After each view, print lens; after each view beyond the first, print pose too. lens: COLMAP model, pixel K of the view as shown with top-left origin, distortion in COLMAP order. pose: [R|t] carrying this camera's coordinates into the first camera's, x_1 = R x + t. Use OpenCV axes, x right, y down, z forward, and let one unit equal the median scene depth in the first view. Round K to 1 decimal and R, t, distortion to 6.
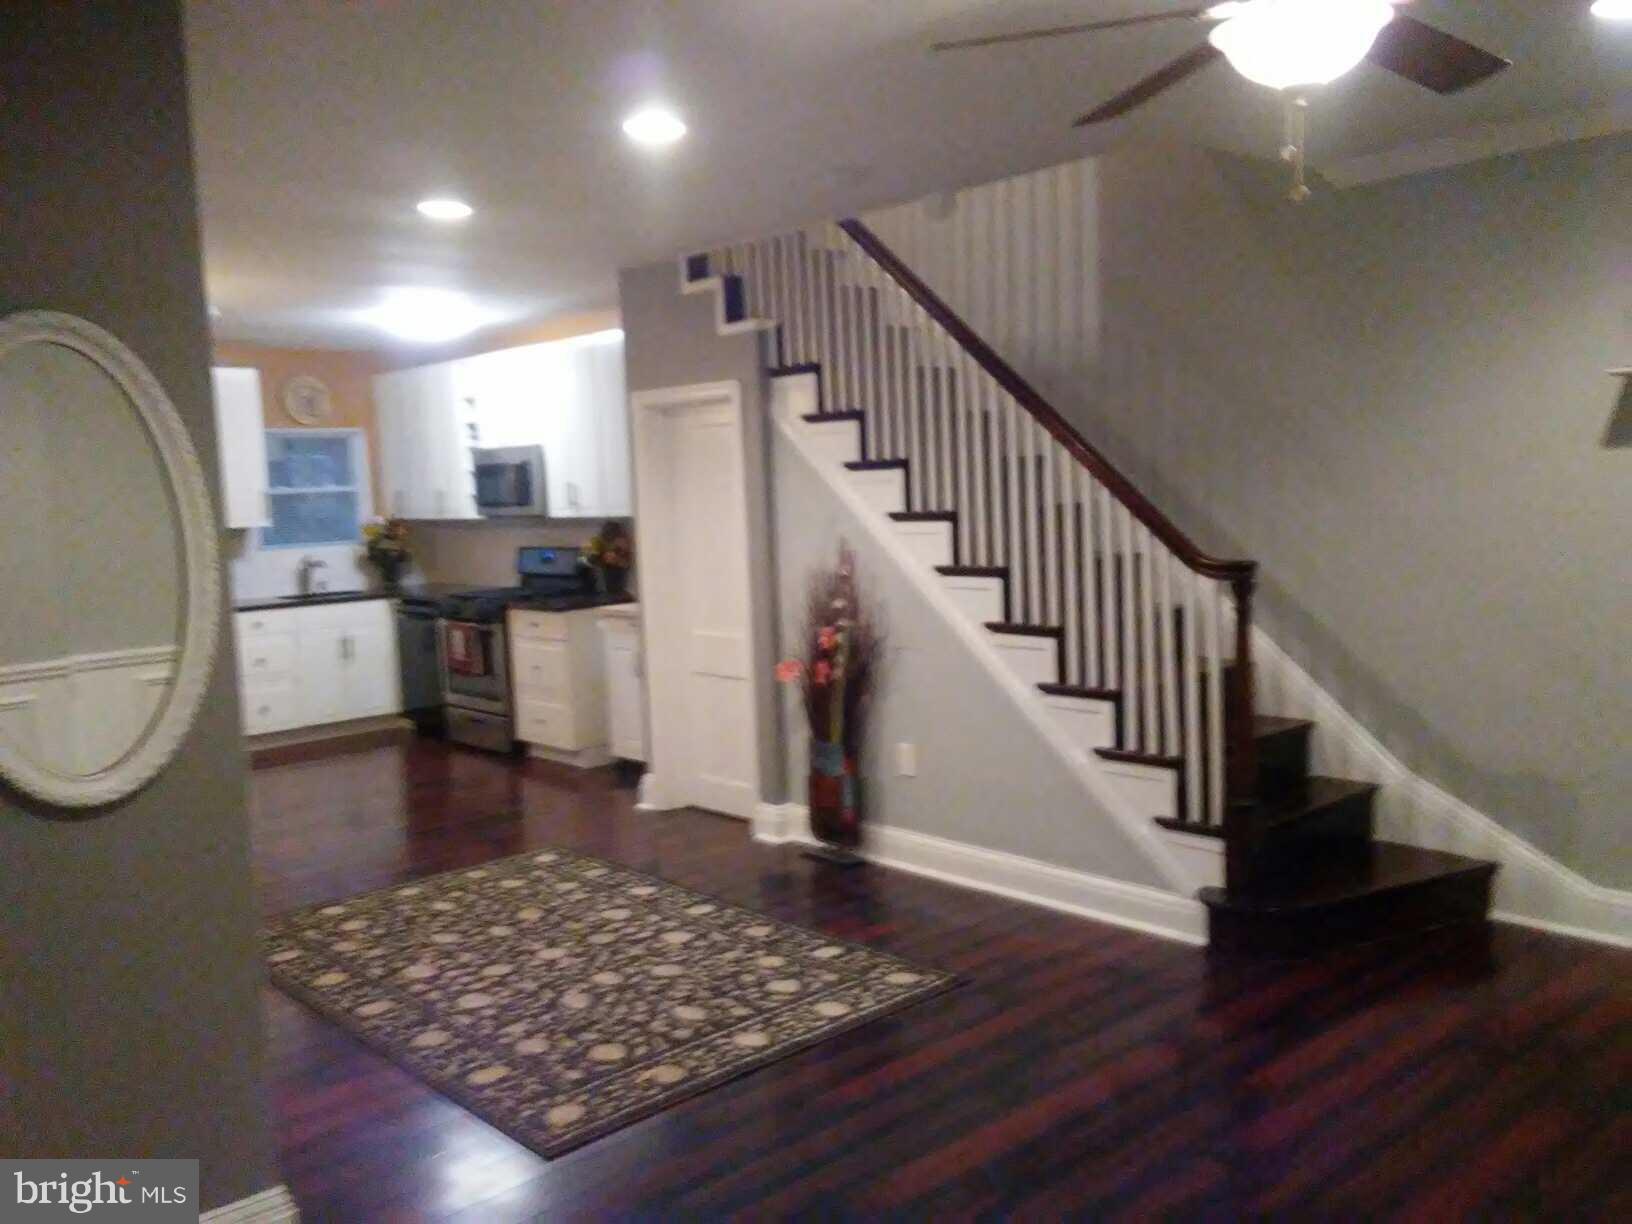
lens RADIAL K [[1409.4, 0, 824.8], [0, 1409.4, 604.3], [0, 0, 1]] dist [0.107084, -0.065535]
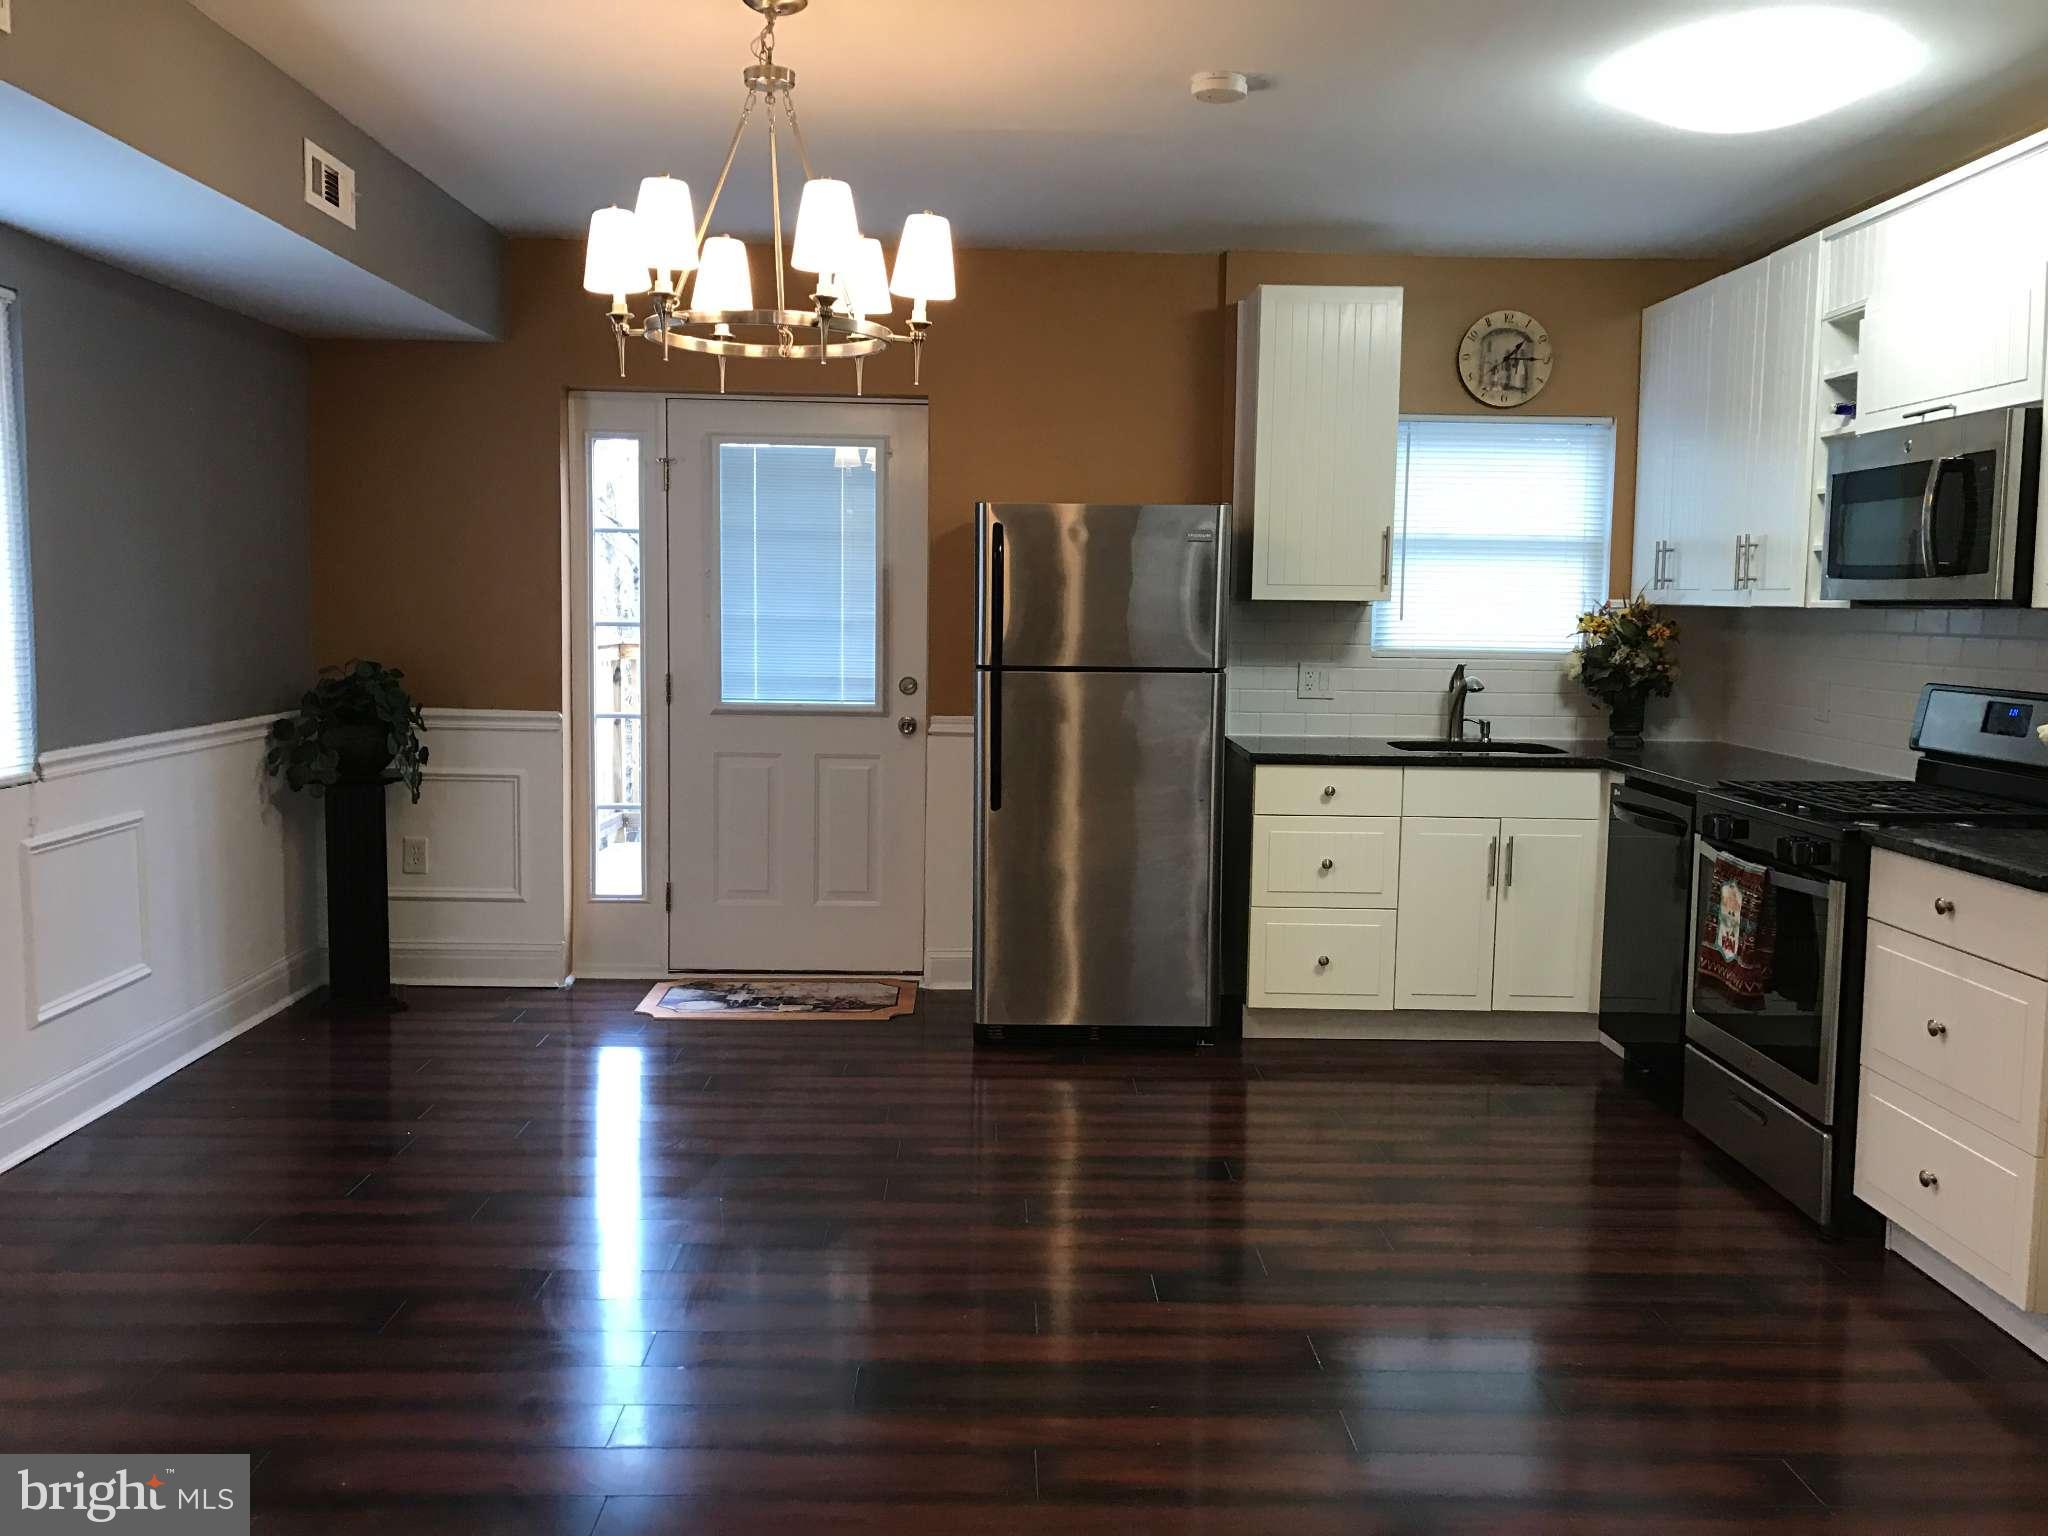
lens RADIAL K [[1670.1, 0, 1028.7], [0, 1670.1, 755.7], [0, 0, 1]] dist [0.035938, -0.035328]
pose [[0.760899, 0.116408, -0.638343, -0.154989], [-0.108912, 0.992731, 0.051213, -0.025845], [0.639665, 0.030555, 0.768047, 0.712599]]
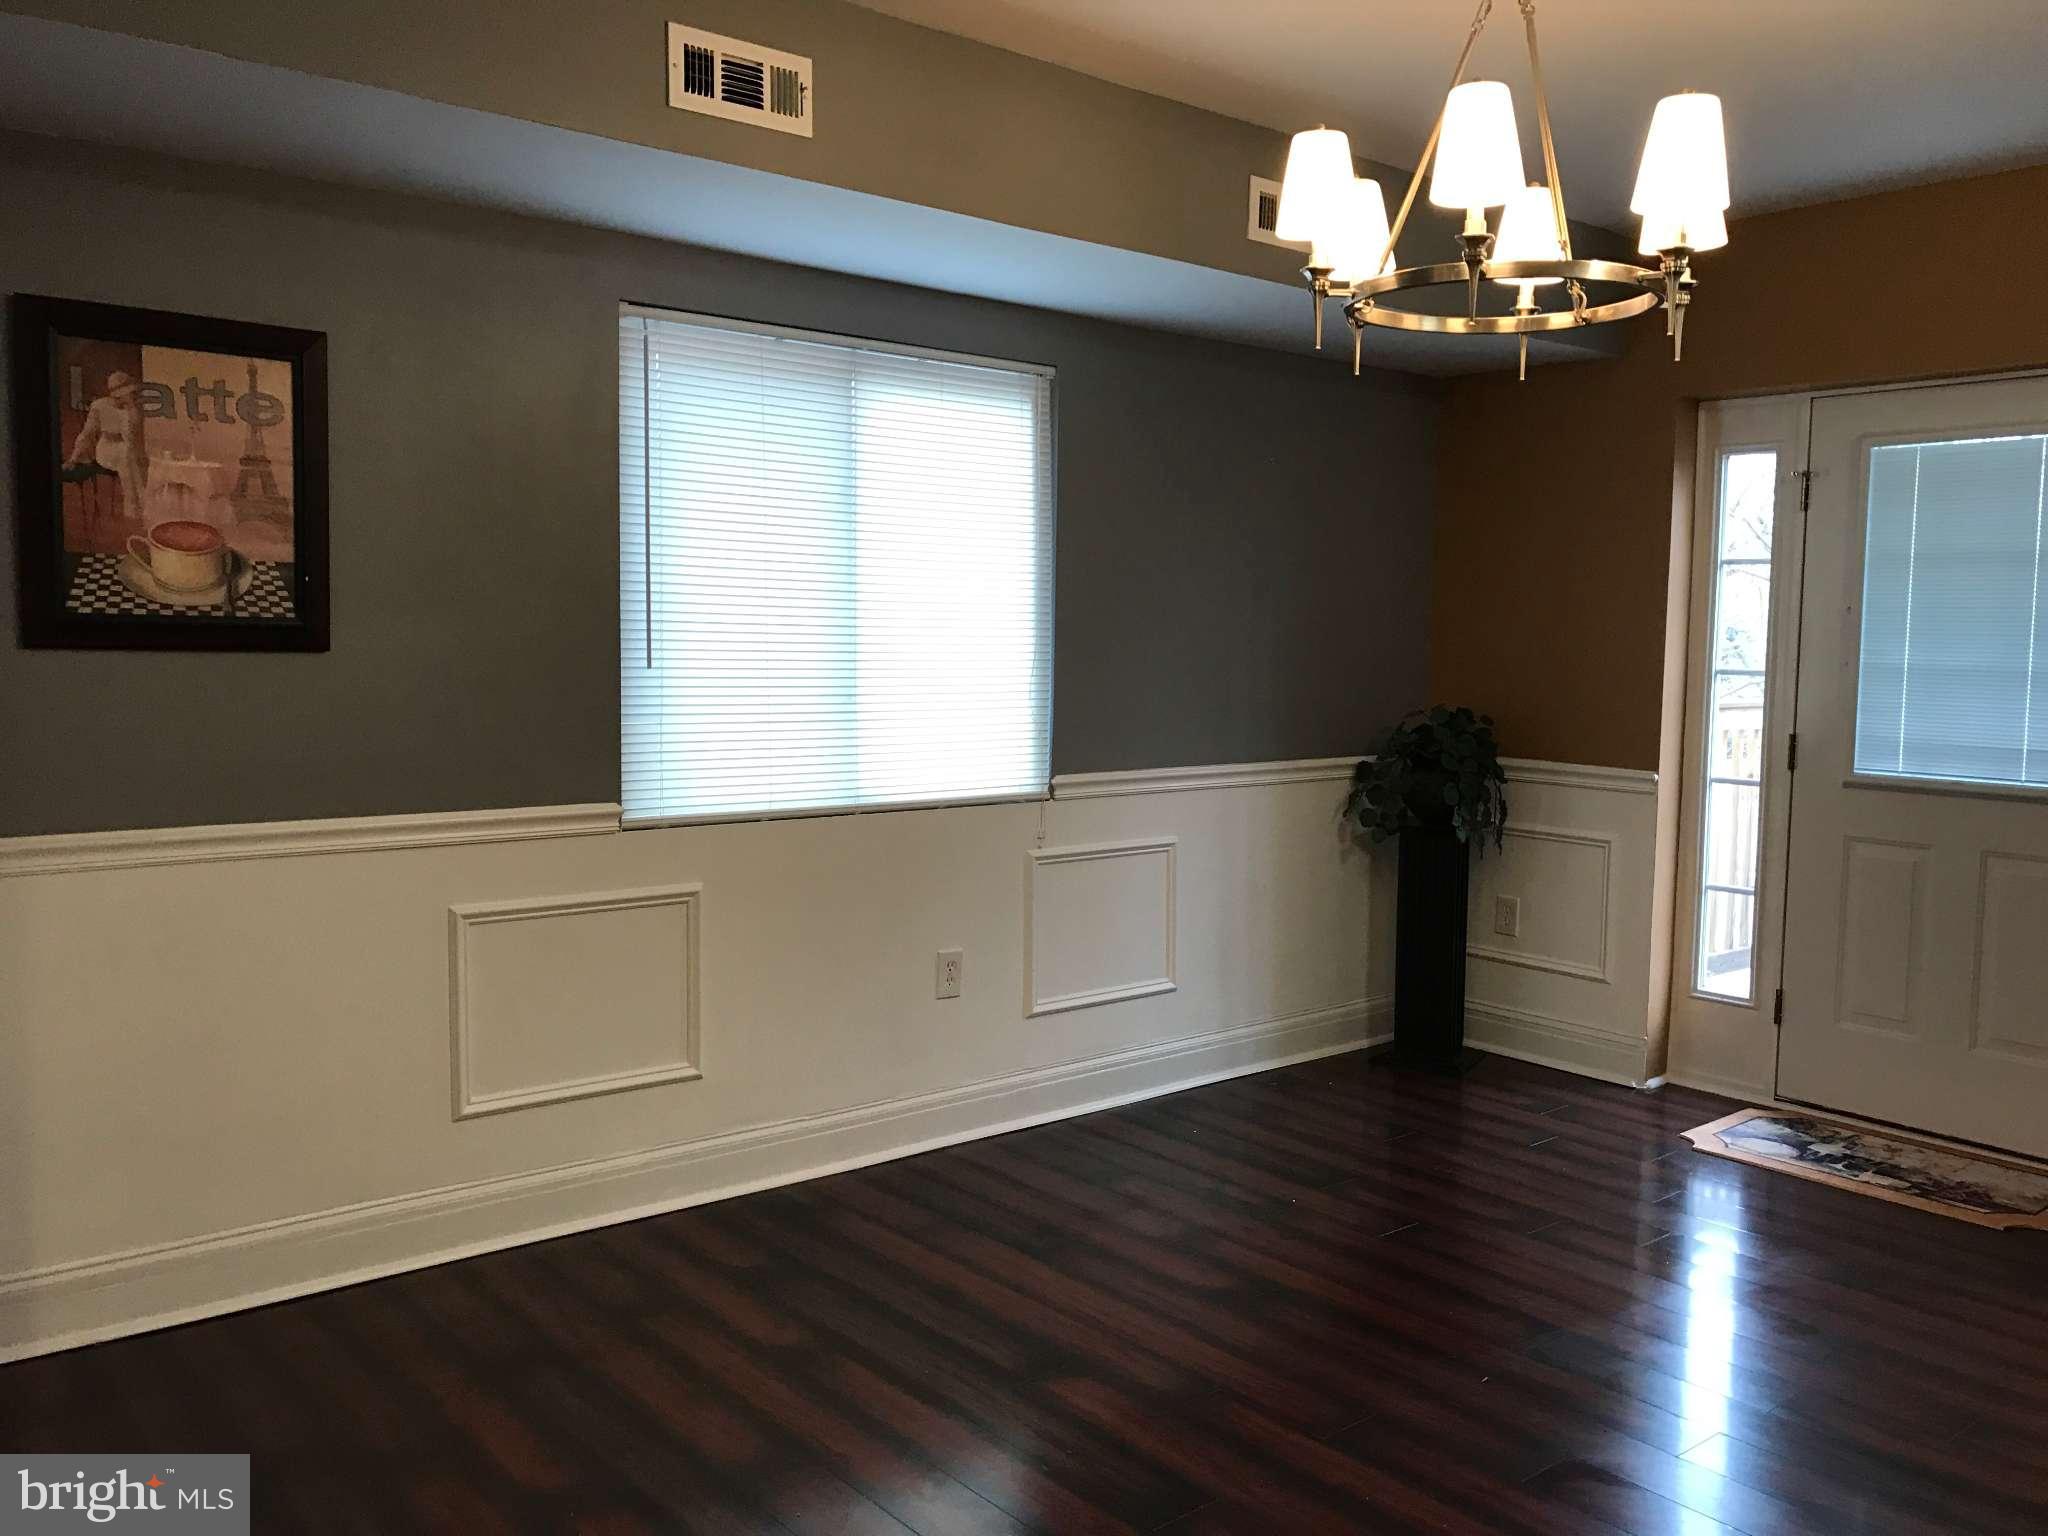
lens RADIAL K [[1670.1, 0, 1037.1], [0, 1670.1, 758.3], [0, 0, 1]] dist [0.035938, -0.035328]
pose [[-0.019568, 0.123081, -0.992204, -0.141669], [-0.108690, 0.986250, 0.124486, -0.049830], [0.993883, 0.110279, -0.005921, 0.978075]]
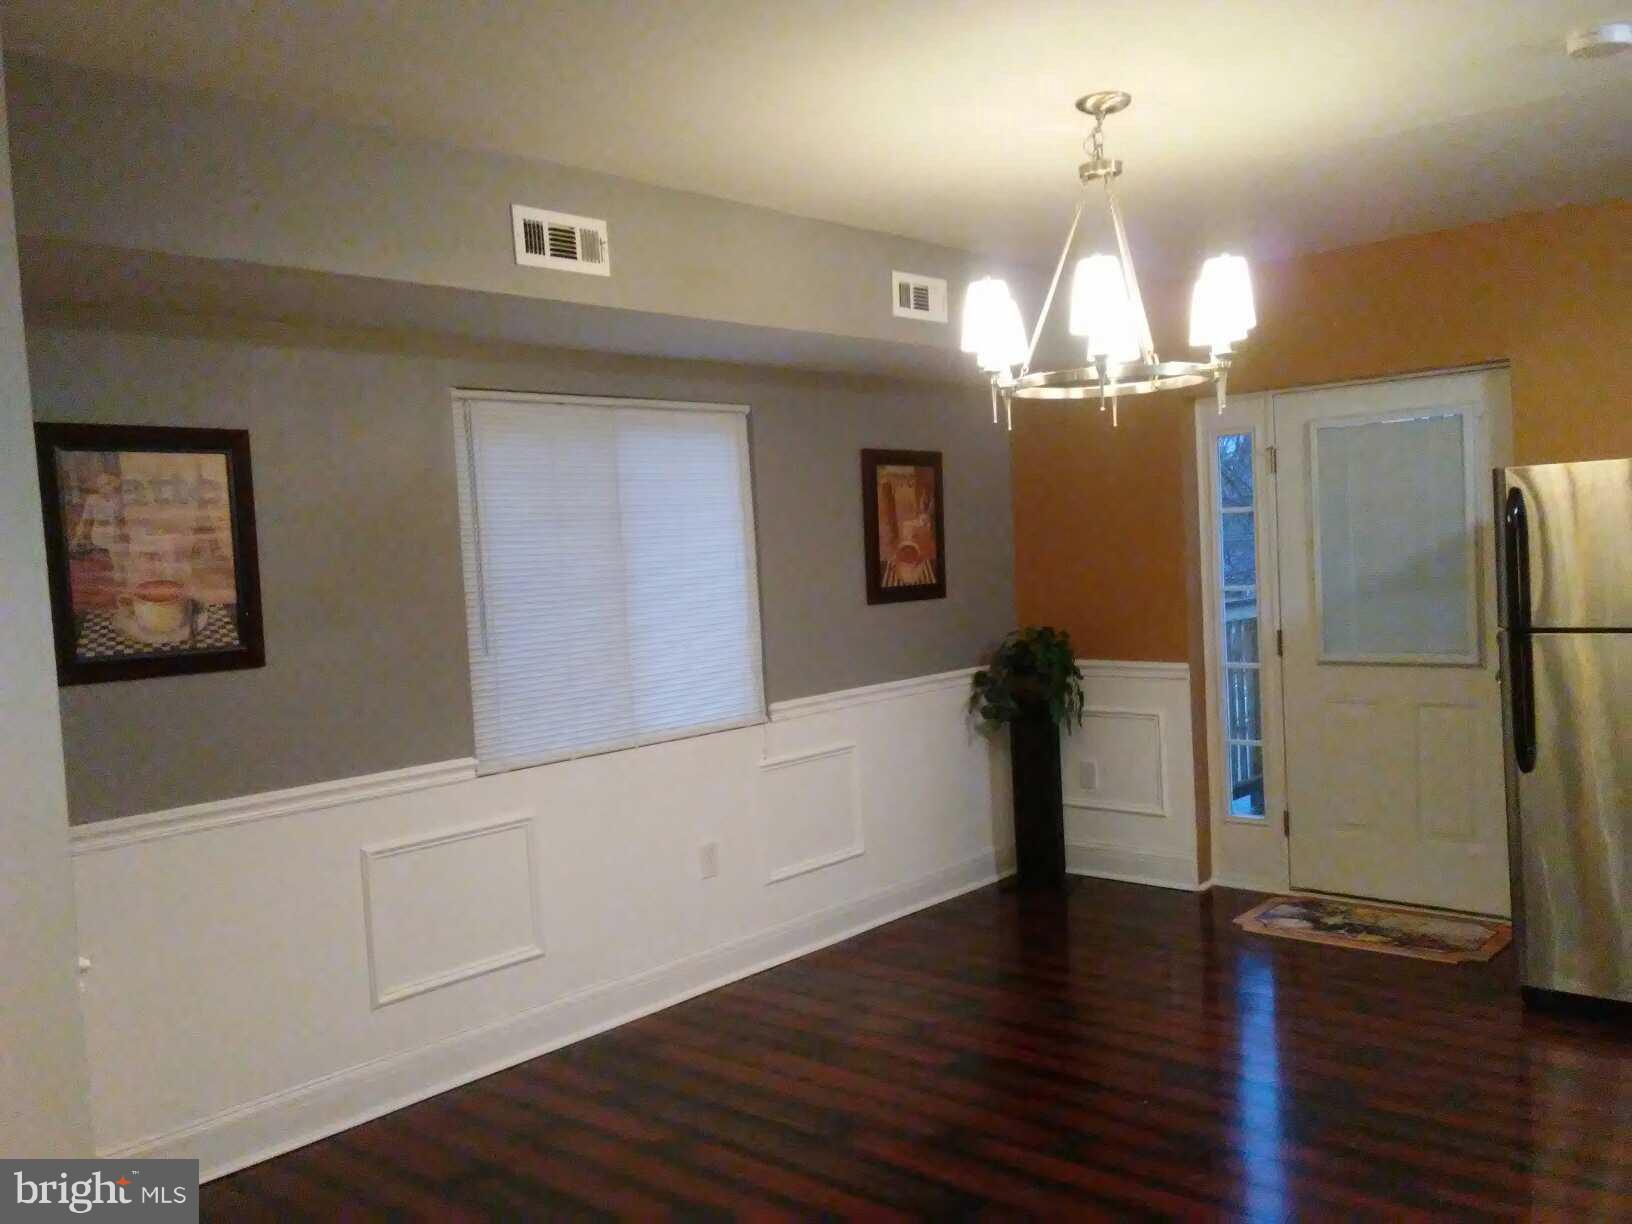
lens RADIAL K [[1382.2, 0, 823.9], [0, 1382.2, 626.7], [0, 0, 1]] dist [0.060050, -0.027438]
pose [[0.125730, 0.096740, -0.987337, -0.053821], [-0.045384, 0.994753, 0.091687, -0.075534], [0.991026, 0.033281, 0.129461, 0.901891]]
